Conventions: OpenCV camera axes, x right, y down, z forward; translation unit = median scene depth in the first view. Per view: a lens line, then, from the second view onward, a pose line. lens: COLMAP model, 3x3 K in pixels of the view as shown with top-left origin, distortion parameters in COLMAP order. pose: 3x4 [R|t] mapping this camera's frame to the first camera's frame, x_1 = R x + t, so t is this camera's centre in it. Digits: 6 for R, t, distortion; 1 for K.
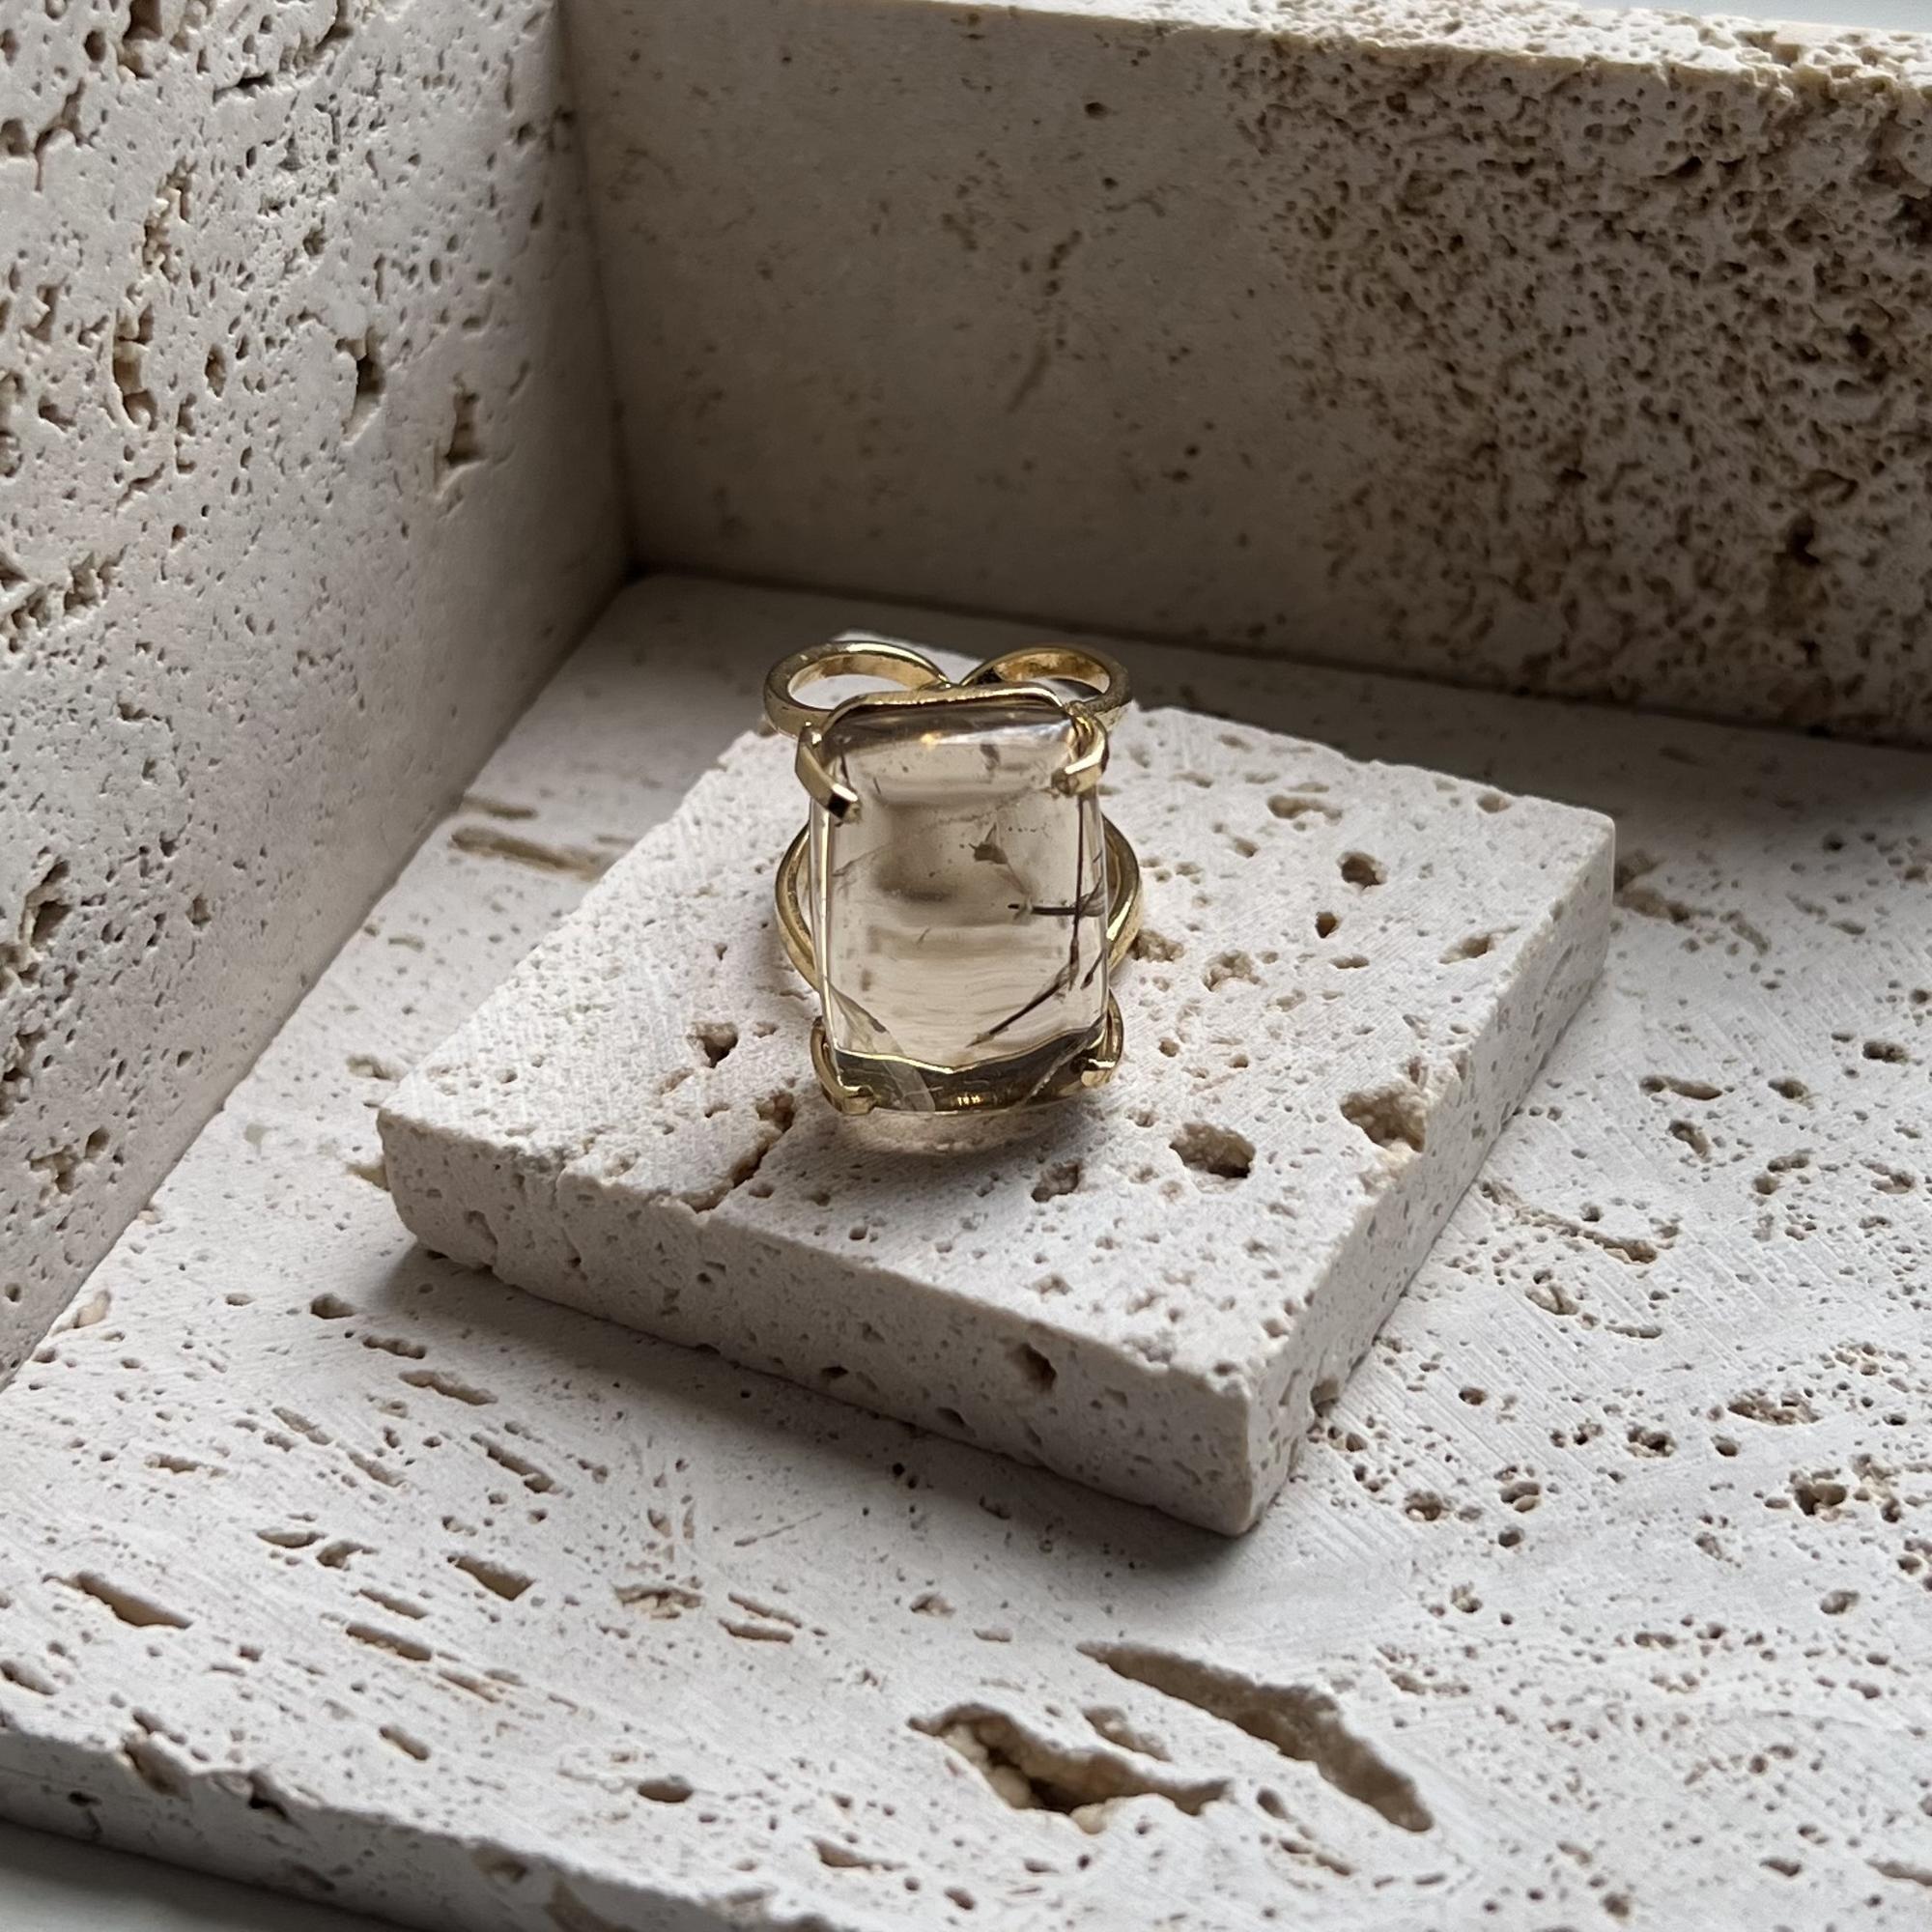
lens RADIAL K [[3813.3, 0, 922.7], [0, 3813.3, 601.8], [0, 0, 1]] dist [0.091220, 0.000000]
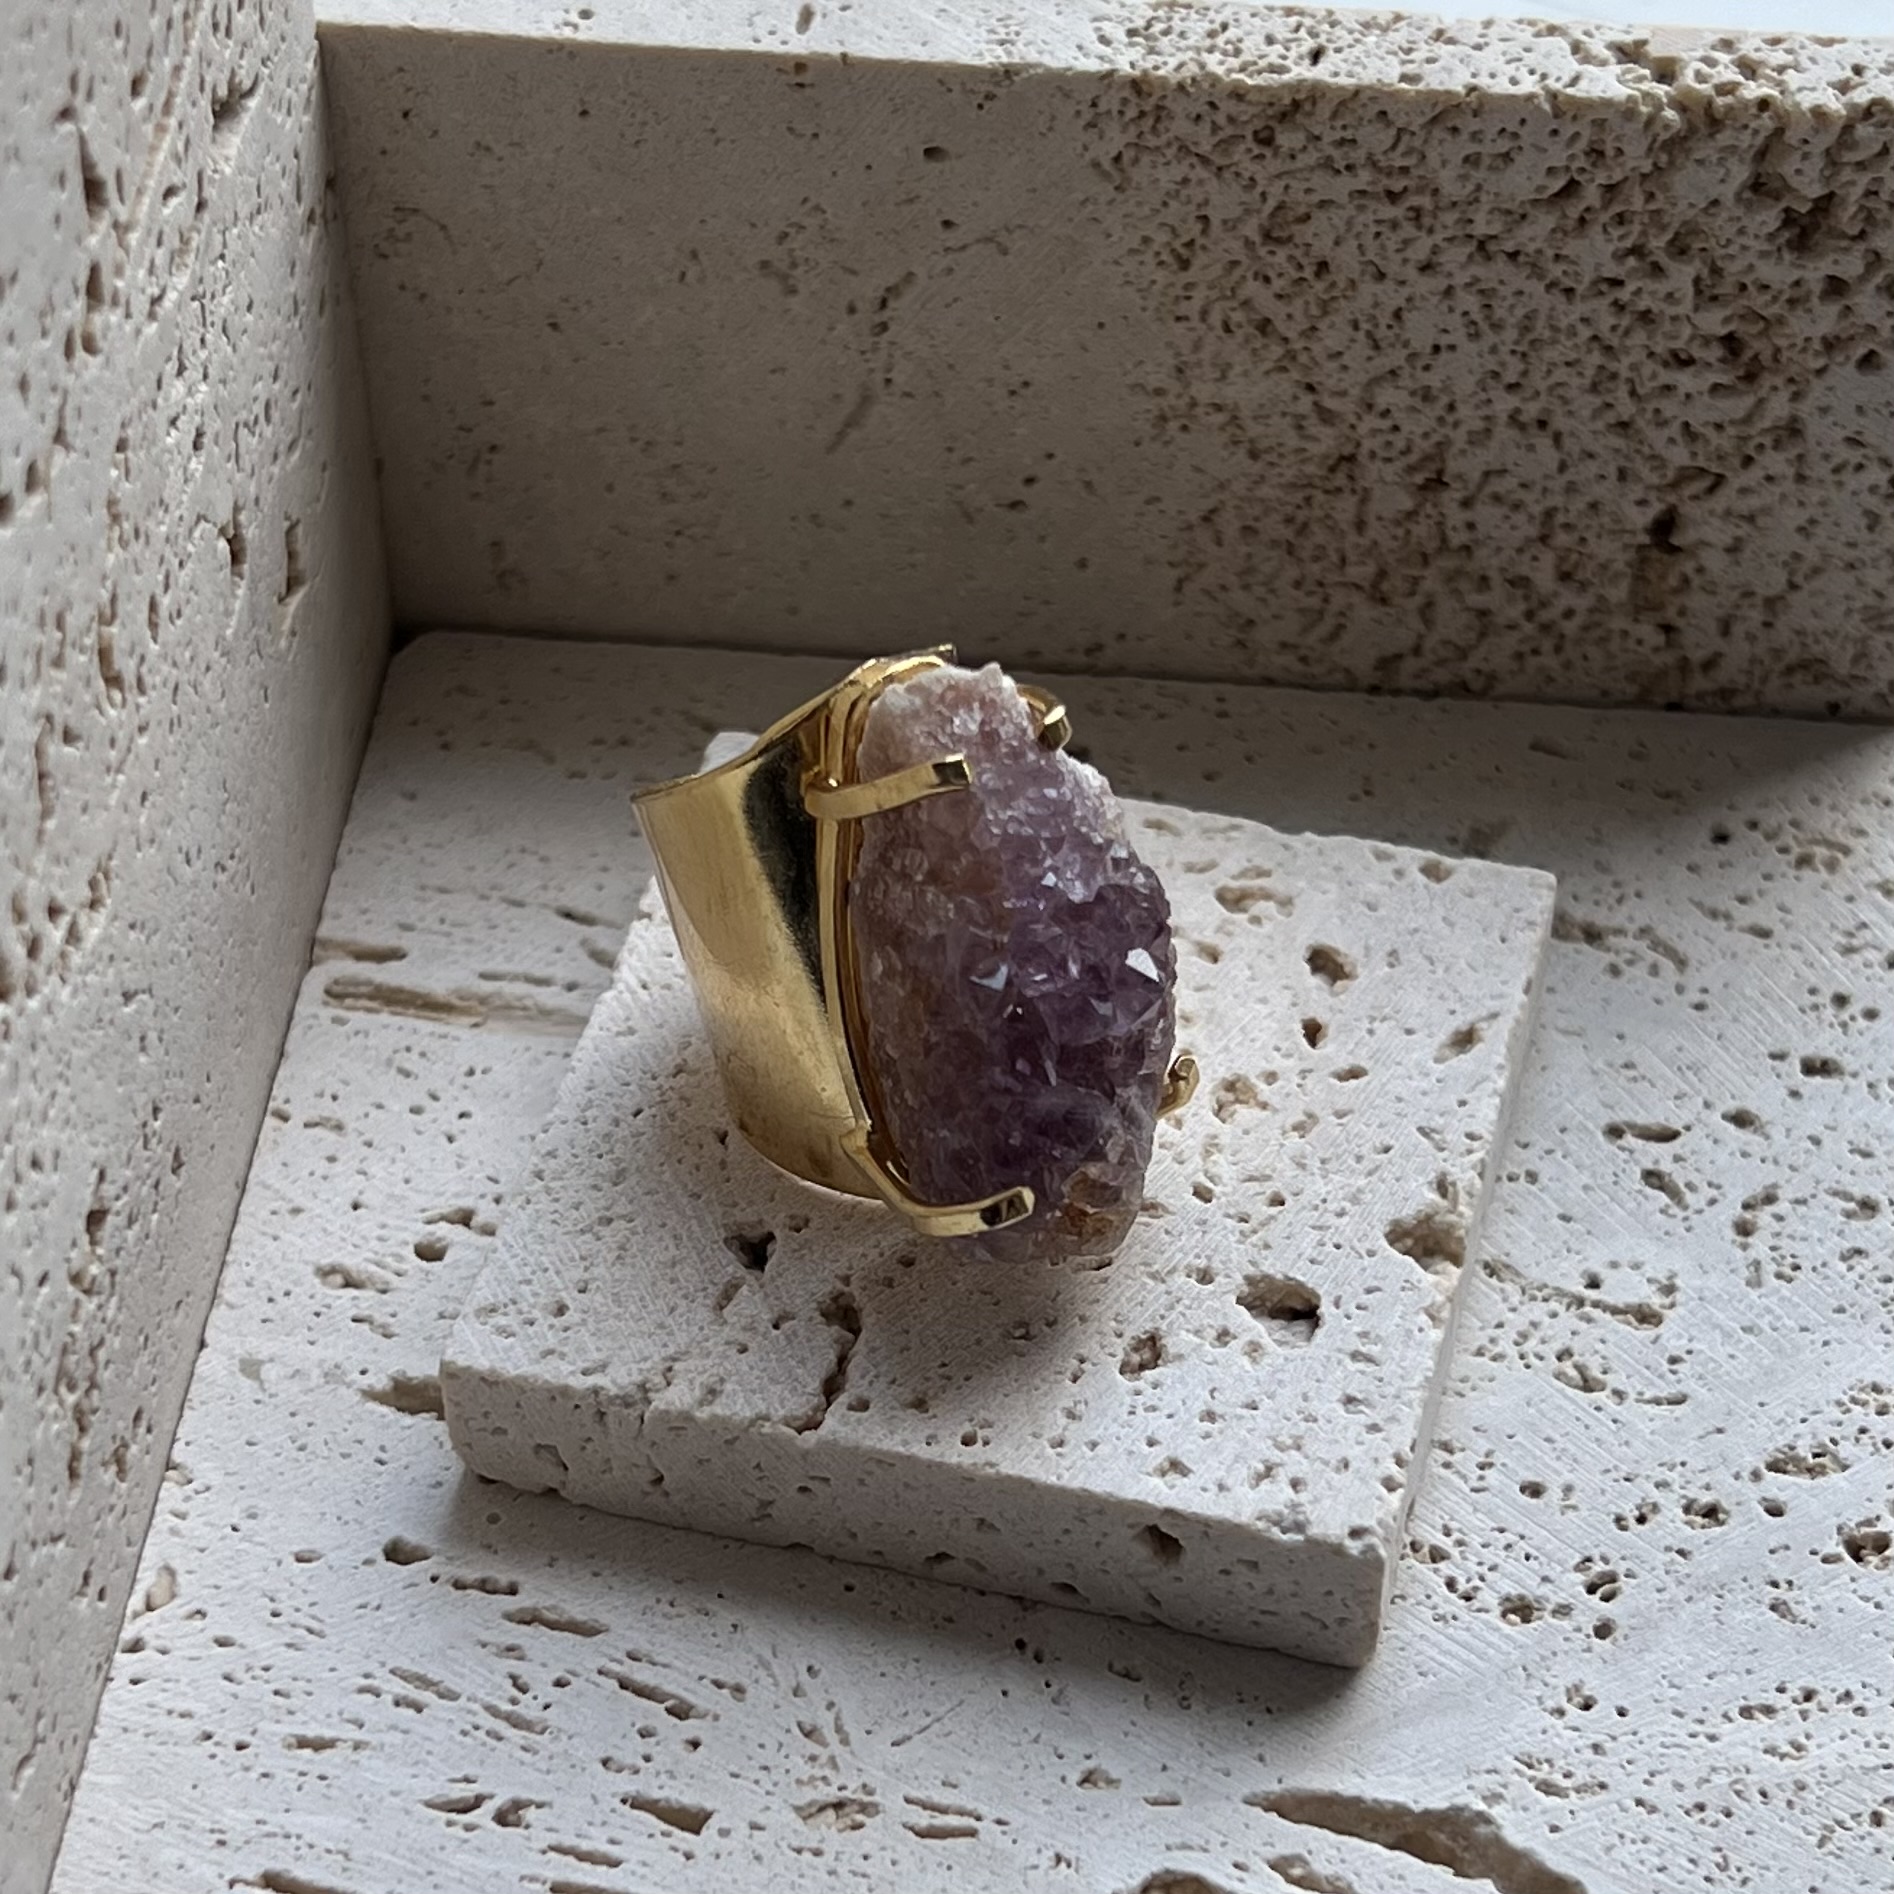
lens RADIAL K [[4723.1, 0, 865.0], [0, 4723.1, 982.3], [0, 0, 1]] dist [0.114027, 0.000000]
pose [[0.974207, -0.129432, 0.184847, -0.259381], [0.086338, 0.970617, 0.224608, -0.237930], [-0.208487, -0.202856, 0.956756, -0.182140]]
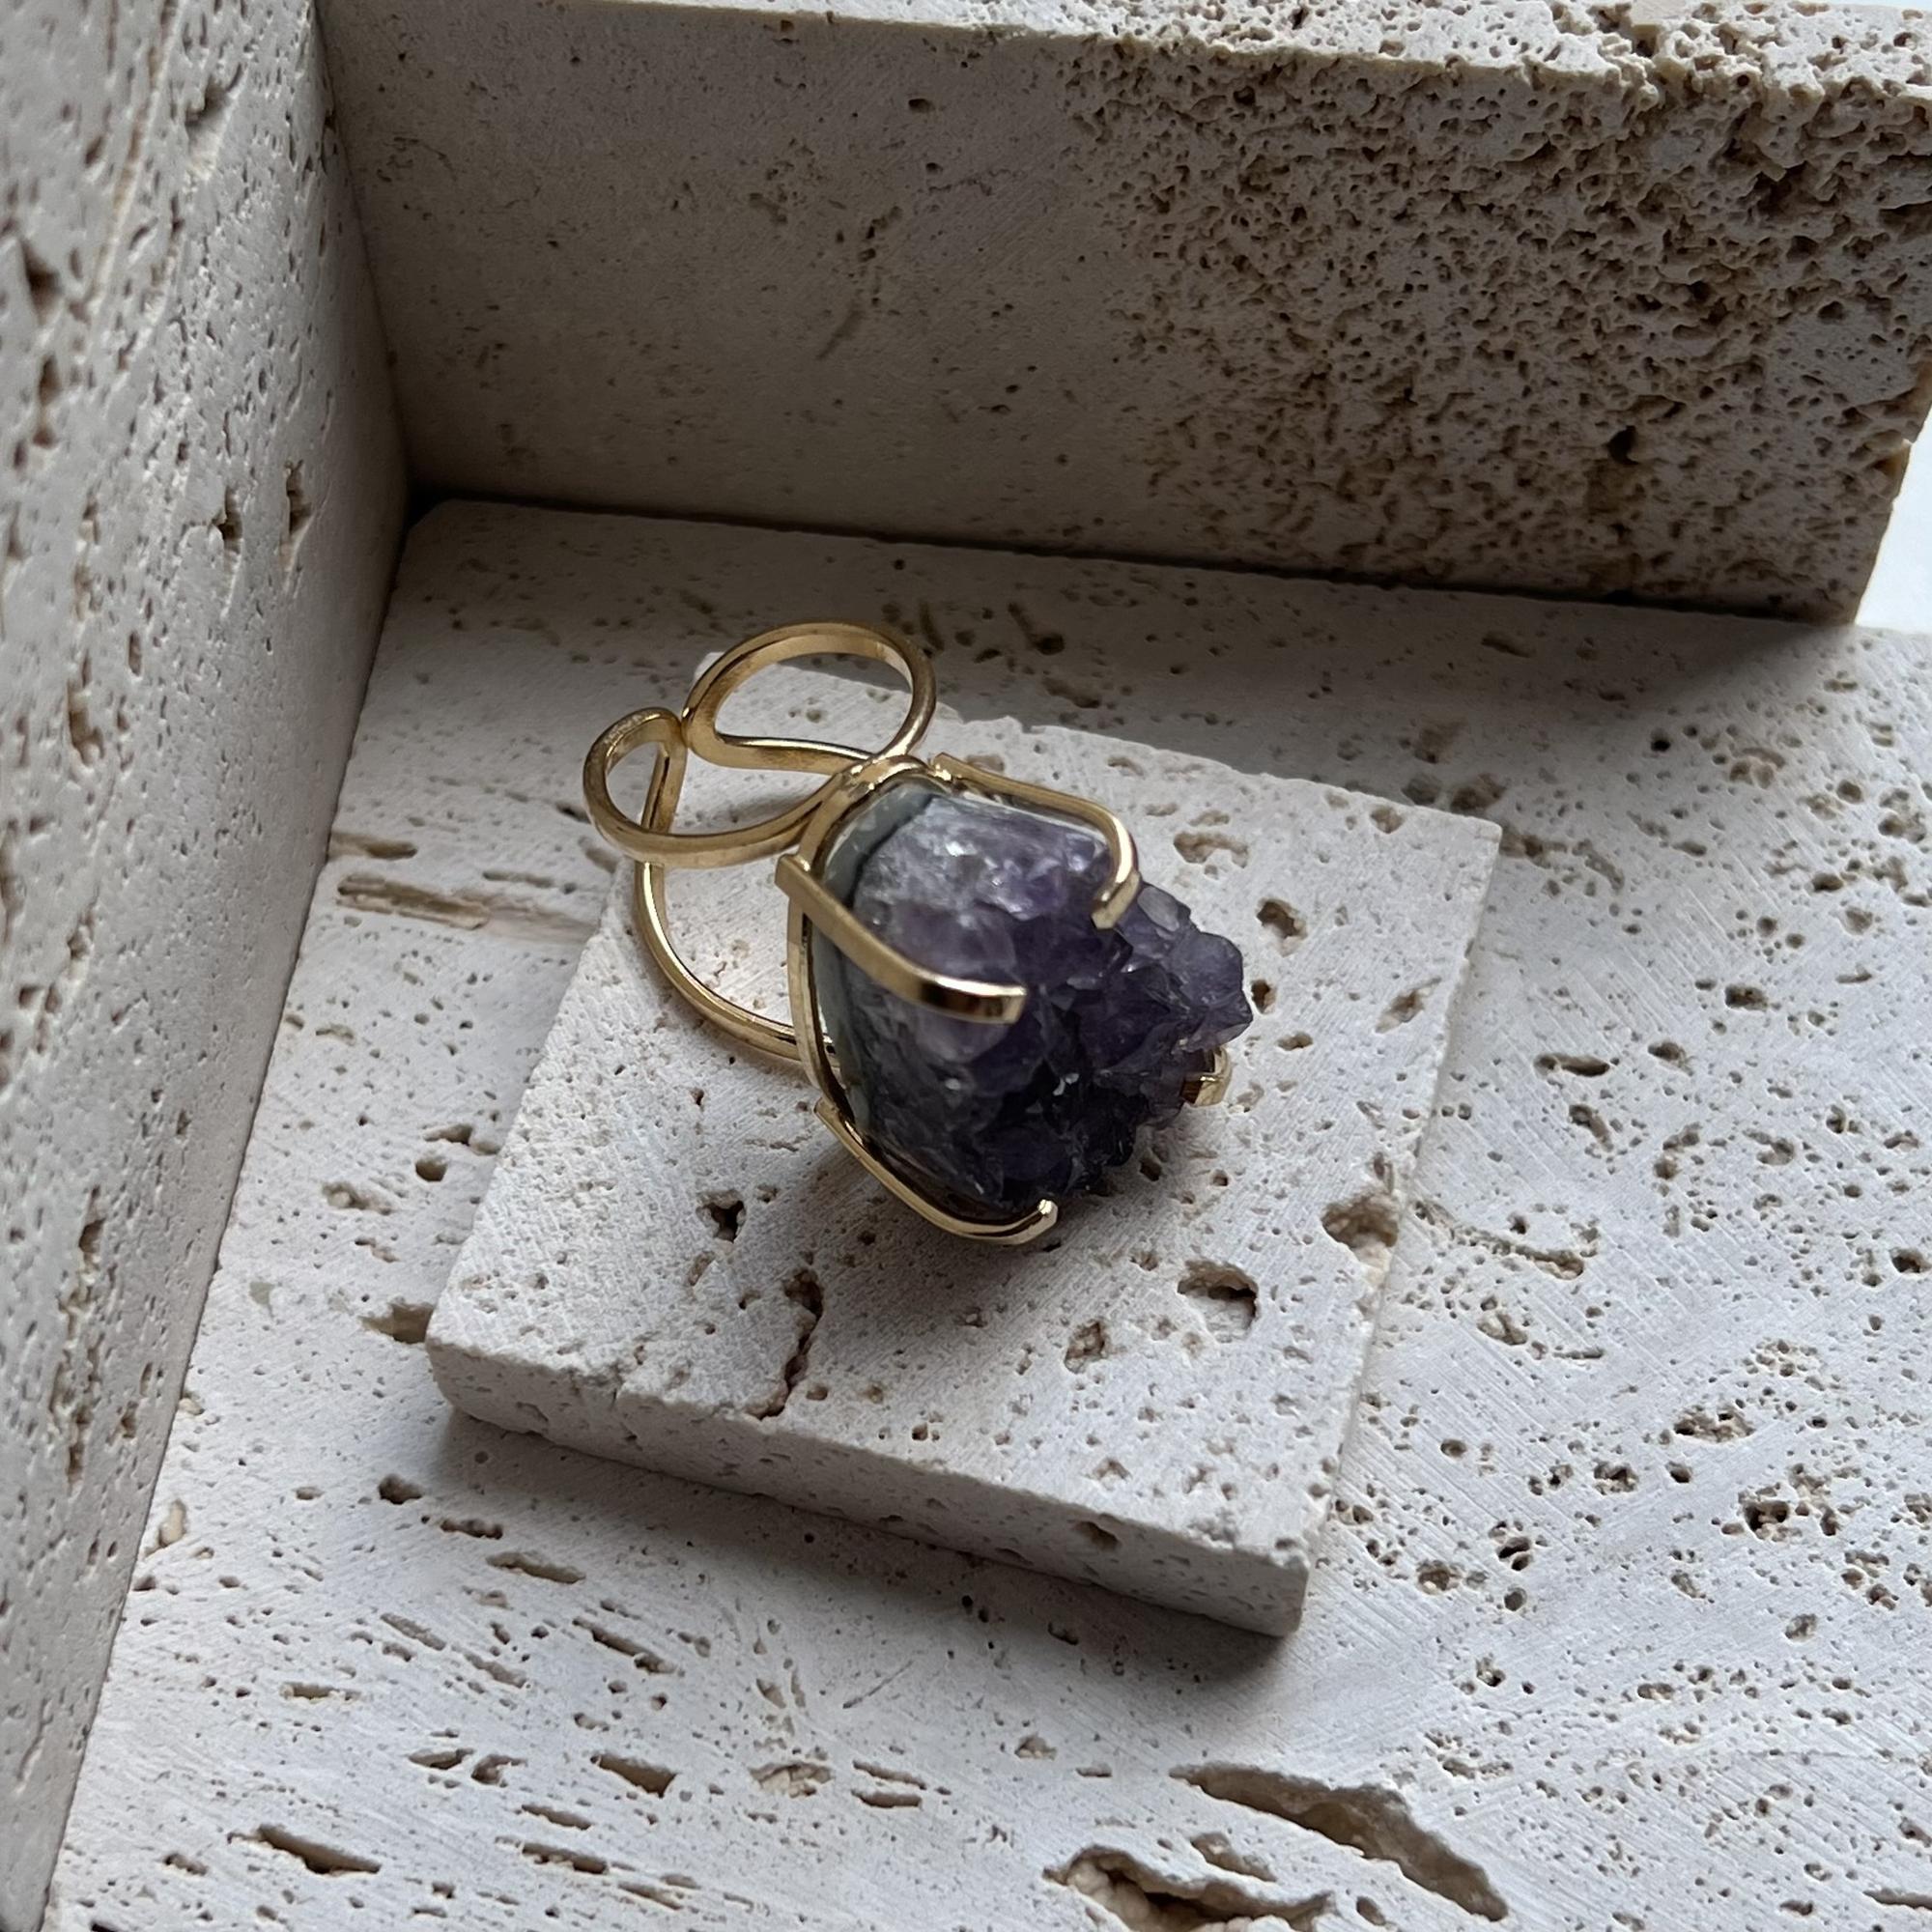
lens RADIAL K [[3813.3, 0, 828.2], [0, 3813.3, 970.1], [0, 0, 1]] dist [0.091220, 0.000000]
pose [[0.980375, -0.146440, 0.131982, -0.164592], [0.082323, 0.912428, 0.400872, -0.387354], [-0.179128, -0.382139, 0.906577, 0.067974]]
